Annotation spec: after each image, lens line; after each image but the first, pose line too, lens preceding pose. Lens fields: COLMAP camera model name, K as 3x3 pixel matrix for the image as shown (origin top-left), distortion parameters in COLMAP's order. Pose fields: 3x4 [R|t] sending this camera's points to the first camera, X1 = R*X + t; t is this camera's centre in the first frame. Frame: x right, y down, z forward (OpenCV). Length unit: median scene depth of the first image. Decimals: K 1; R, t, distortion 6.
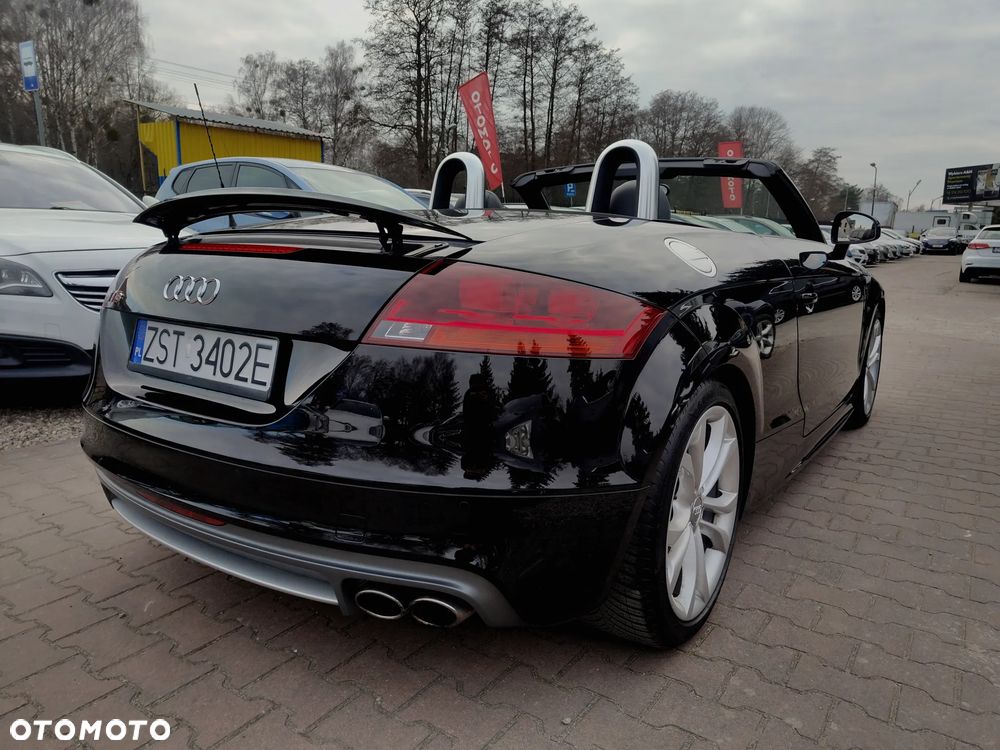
lens RADIAL K [[713.8, 0, 501.0], [0, 713.8, 373.1], [0, 0, 1]] dist [0.009349, 0.003202]
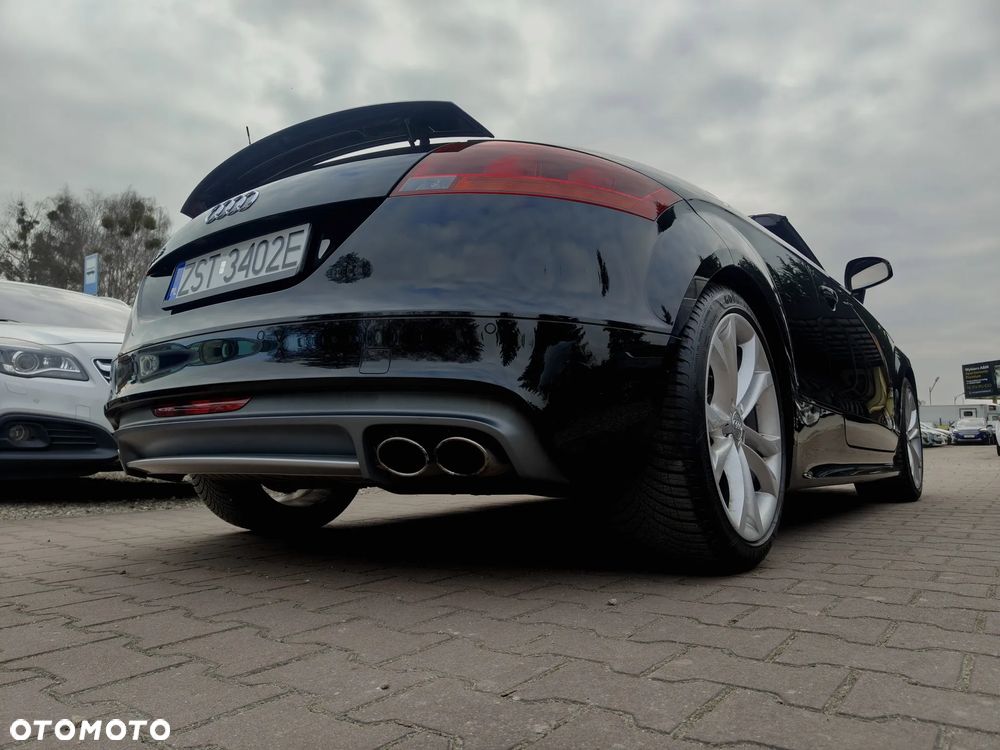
lens RADIAL K [[722.0, 0, 500.0], [0, 722.0, 375.0], [0, 0, 1]] dist [0.011317, -0.000628]
pose [[0.999123, -0.029455, -0.029774, -0.004362], [0.019266, 0.954462, -0.297709, 0.205004], [0.037188, 0.296874, 0.954192, 0.028429]]
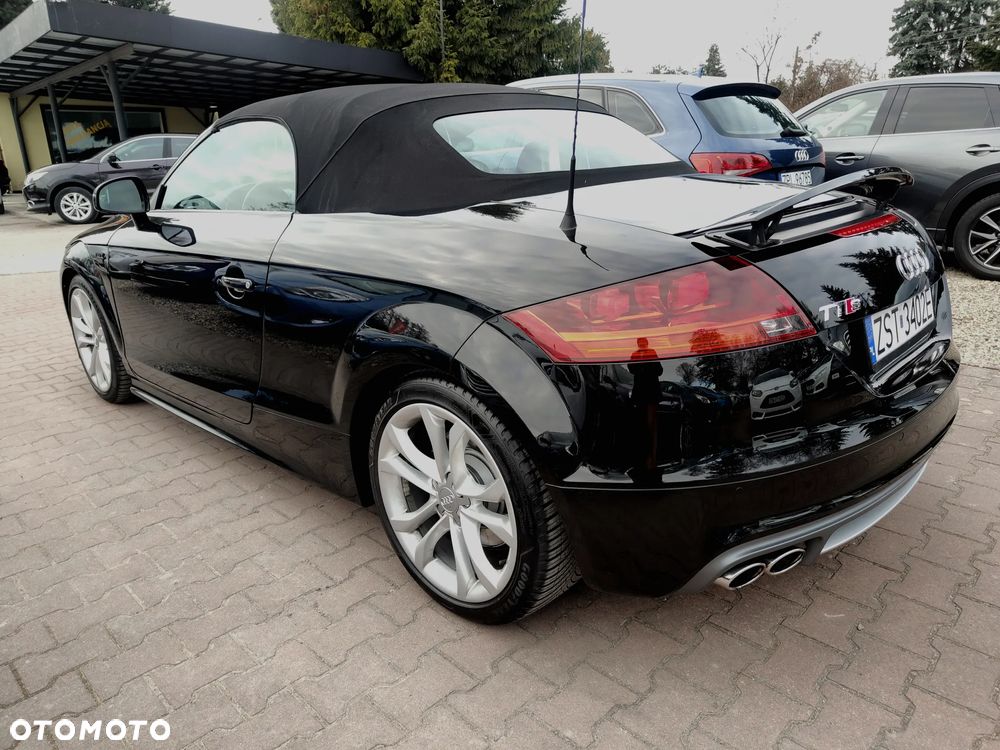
lens RADIAL K [[712.9, 0, 499.7], [0, 712.9, 383.5], [0, 0, 1]] dist [0.012041, -0.002164]
pose [[0.131772, -0.334466, 0.933150, -0.735321], [0.229244, 0.926122, 0.299575, -0.192791], [-0.964408, 0.174443, 0.198711, 0.651930]]
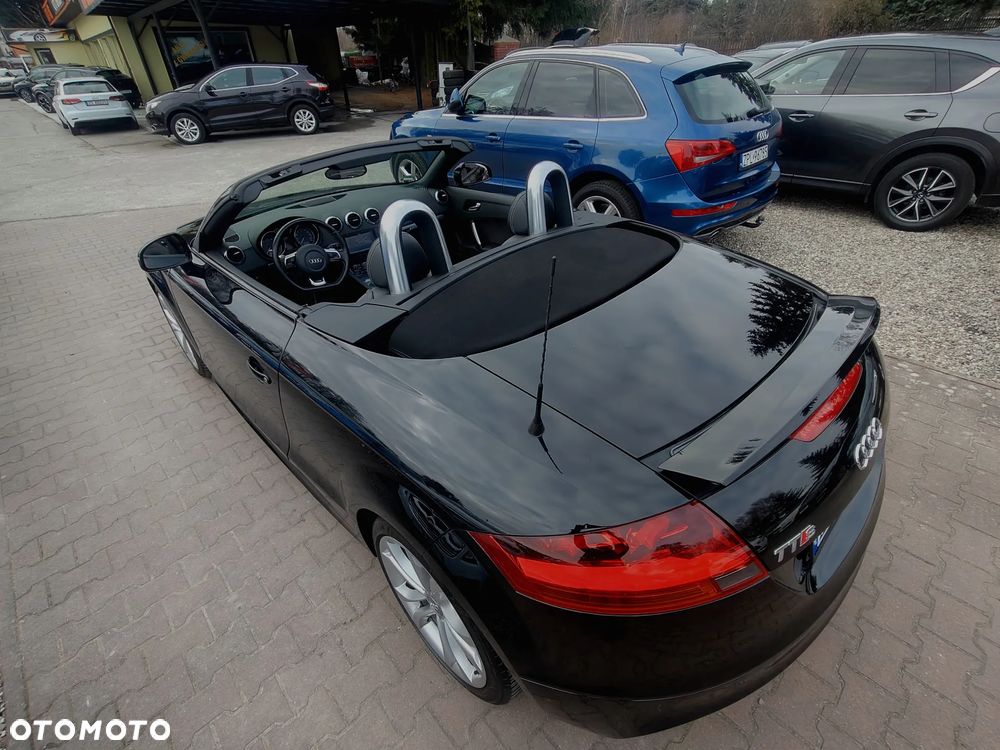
lens RADIAL K [[484.2, 0, 496.8], [0, 484.2, 377.5], [0, 0, 1]] dist [-0.009688, 0.006277]
pose [[0.165867, -0.585060, 0.793847, -0.496899], [0.238840, 0.804864, 0.543276, -0.349708], [-0.956788, 0.099491, 0.273236, 0.615764]]
